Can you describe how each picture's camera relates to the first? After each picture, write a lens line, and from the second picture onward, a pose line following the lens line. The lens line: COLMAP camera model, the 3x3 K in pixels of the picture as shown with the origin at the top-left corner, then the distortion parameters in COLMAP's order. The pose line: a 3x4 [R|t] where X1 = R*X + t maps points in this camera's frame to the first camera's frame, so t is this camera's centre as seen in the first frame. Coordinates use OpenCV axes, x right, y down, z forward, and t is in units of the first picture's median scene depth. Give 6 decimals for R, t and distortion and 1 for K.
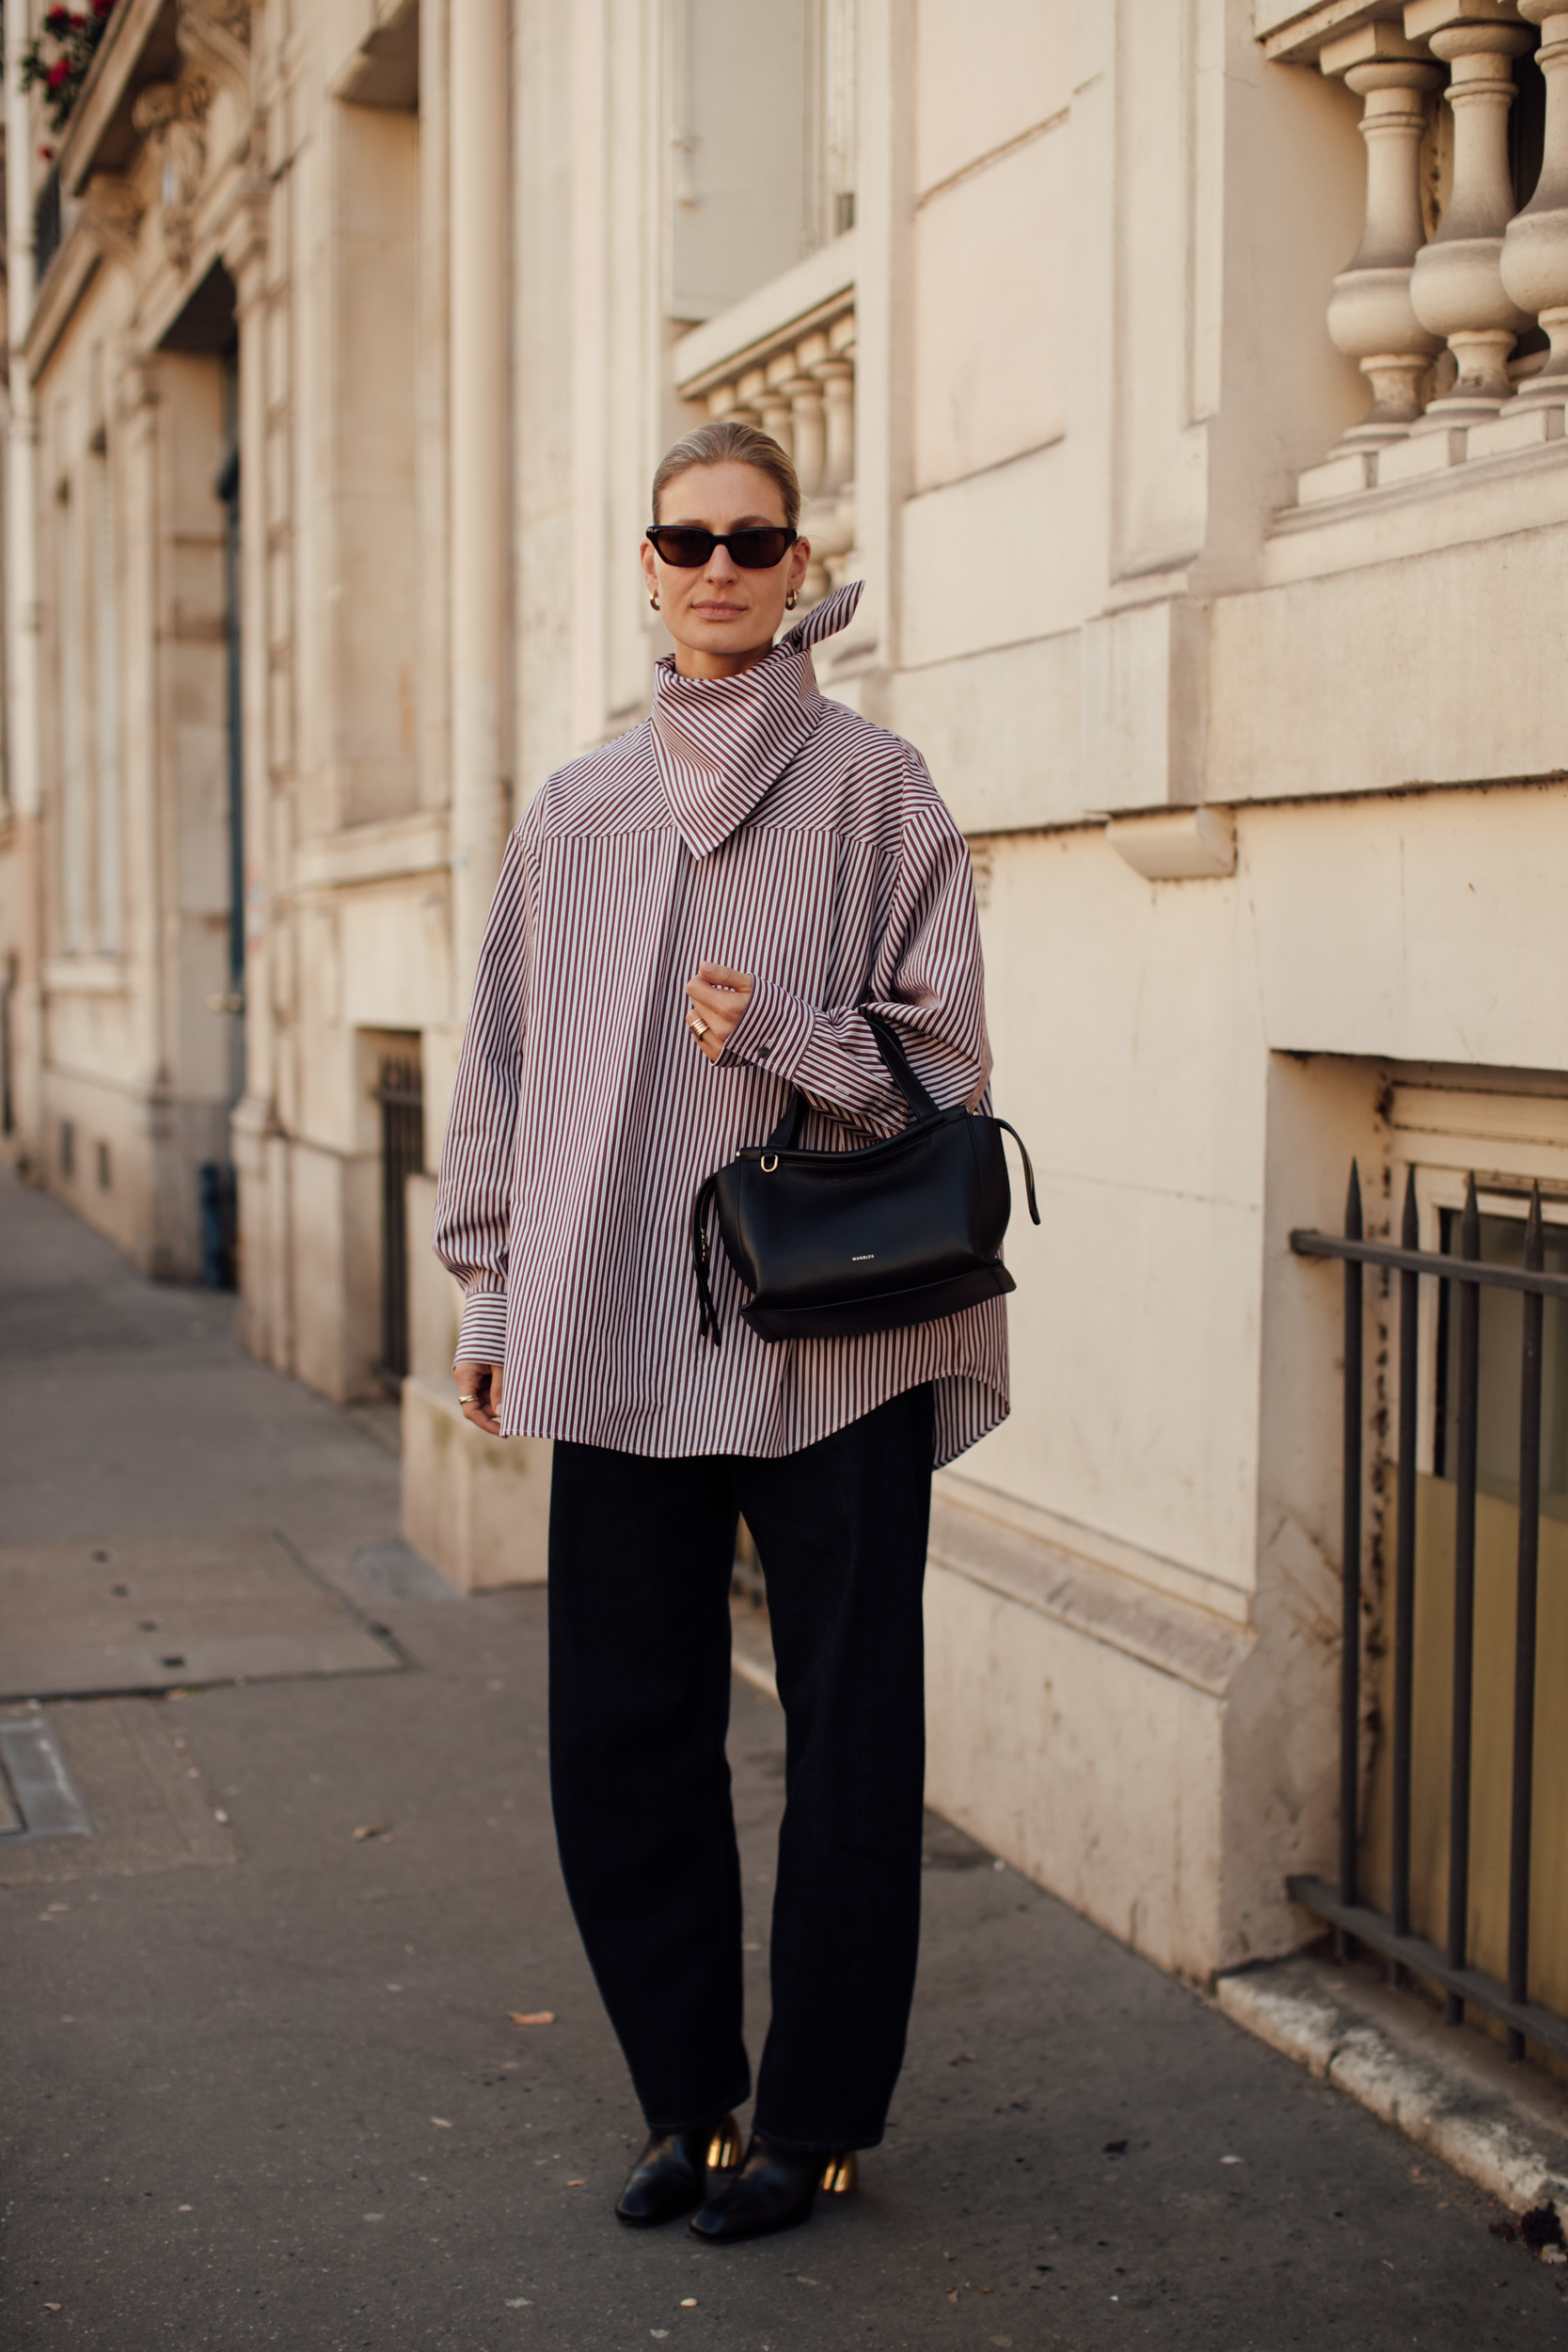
lens RADIAL K [[3573.3, 0, 782.2], [0, 3573.3, 1333.8], [0, 0, 1]] dist [-0.133870, 0.227183]
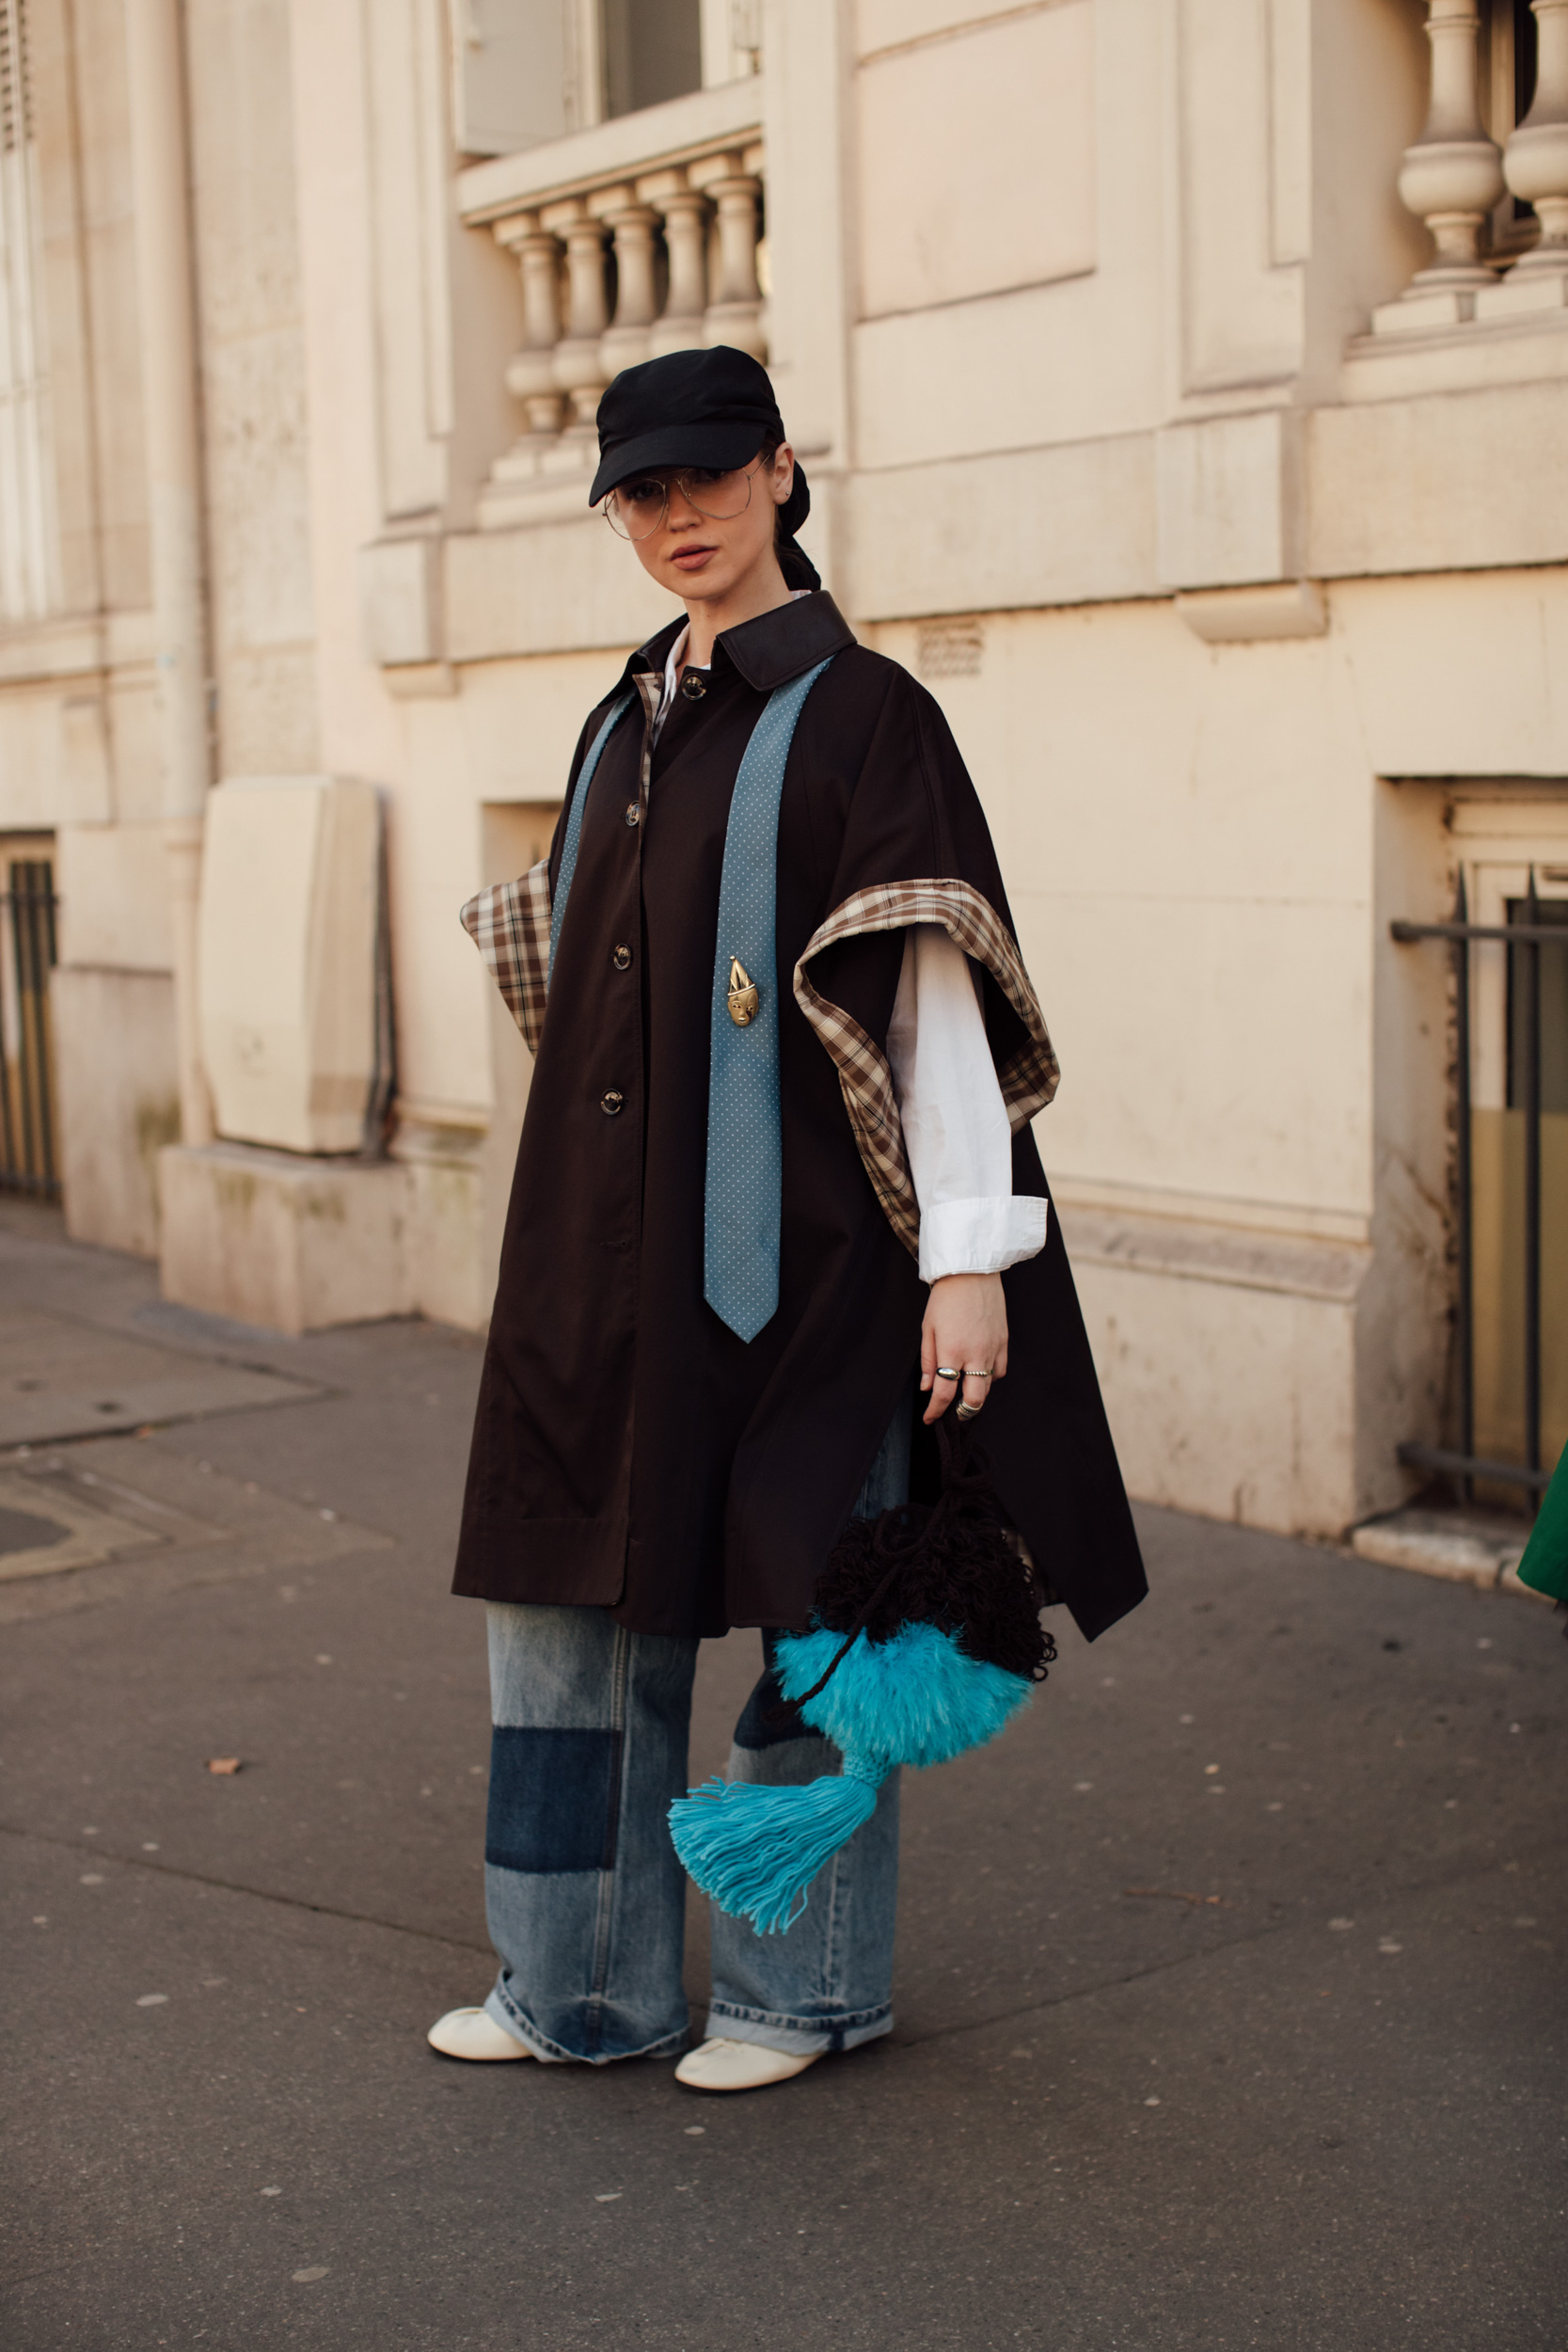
lens RADIAL K [[3600.6, 0, 790.6], [0, 3600.6, 1278.5], [0, 0, 1]] dist [-0.164610, 0.480127]
pose [[0.957028, -0.069582, 0.281526, -0.412990], [0.059692, 0.997266, 0.043565, 0.027998], [-0.283787, -0.024888, 0.958564, -0.139005]]
